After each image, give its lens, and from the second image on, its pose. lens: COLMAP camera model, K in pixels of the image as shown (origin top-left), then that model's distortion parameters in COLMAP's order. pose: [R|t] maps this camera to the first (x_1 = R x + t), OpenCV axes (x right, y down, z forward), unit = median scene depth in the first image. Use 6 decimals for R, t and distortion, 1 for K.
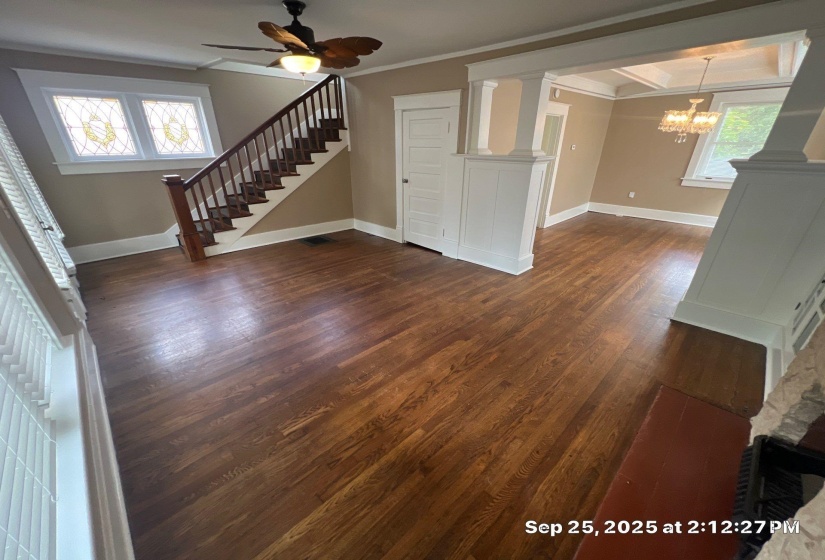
lens RADIAL K [[322.9, 0, 412.7], [0, 322.9, 304.7], [0, 0, 1]] dist [-0.001671, 0.000226]
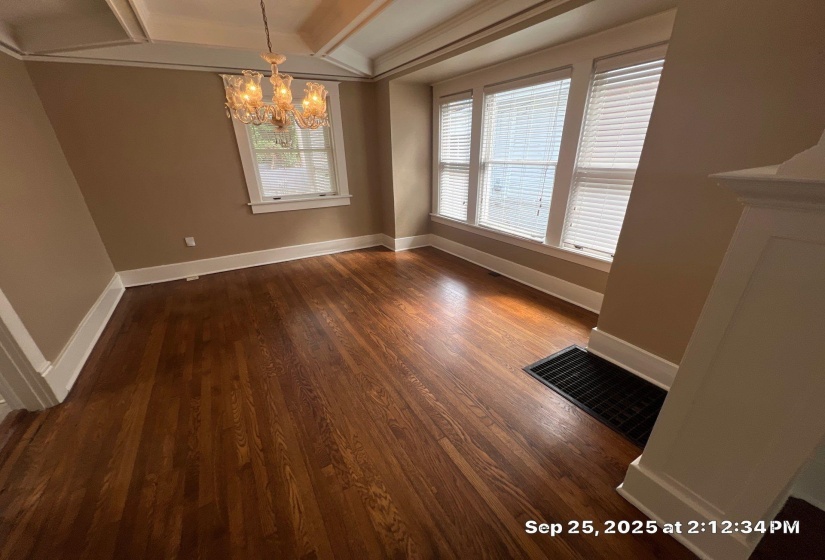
lens RADIAL K [[325.6, 0, 410.3], [0, 325.6, 303.9], [0, 0, 1]] dist [-0.001987, 0.000073]
pose [[0.252734, -0.422060, 0.870627, 0.374979], [0.459471, 0.844256, 0.275896, -0.383316], [-0.851476, 0.330300, 0.407296, 0.783205]]
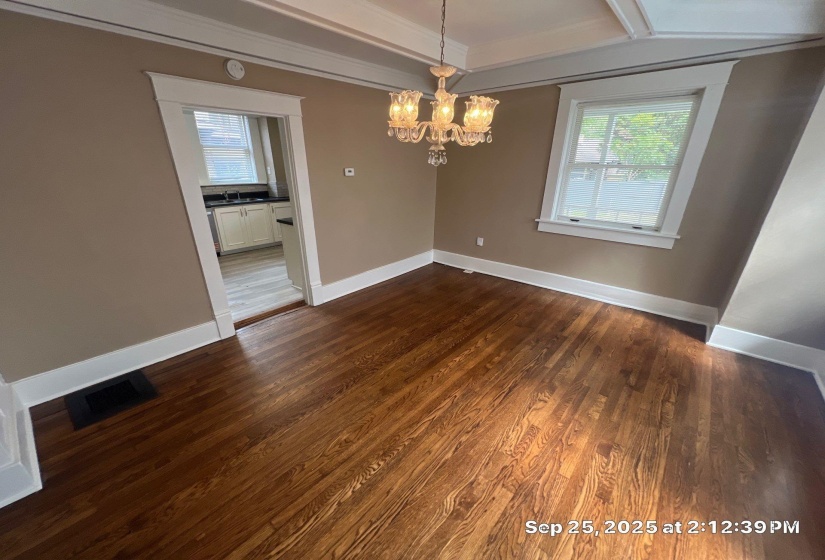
lens RADIAL K [[322.9, 0, 412.7], [0, 322.9, 304.7], [0, 0, 1]] dist [-0.001671, 0.000226]
pose [[0.996204, -0.031662, 0.081091, 0.819687], [0.035945, 0.998005, -0.051905, -0.309346], [-0.079286, 0.054623, 0.995354, 0.609320]]
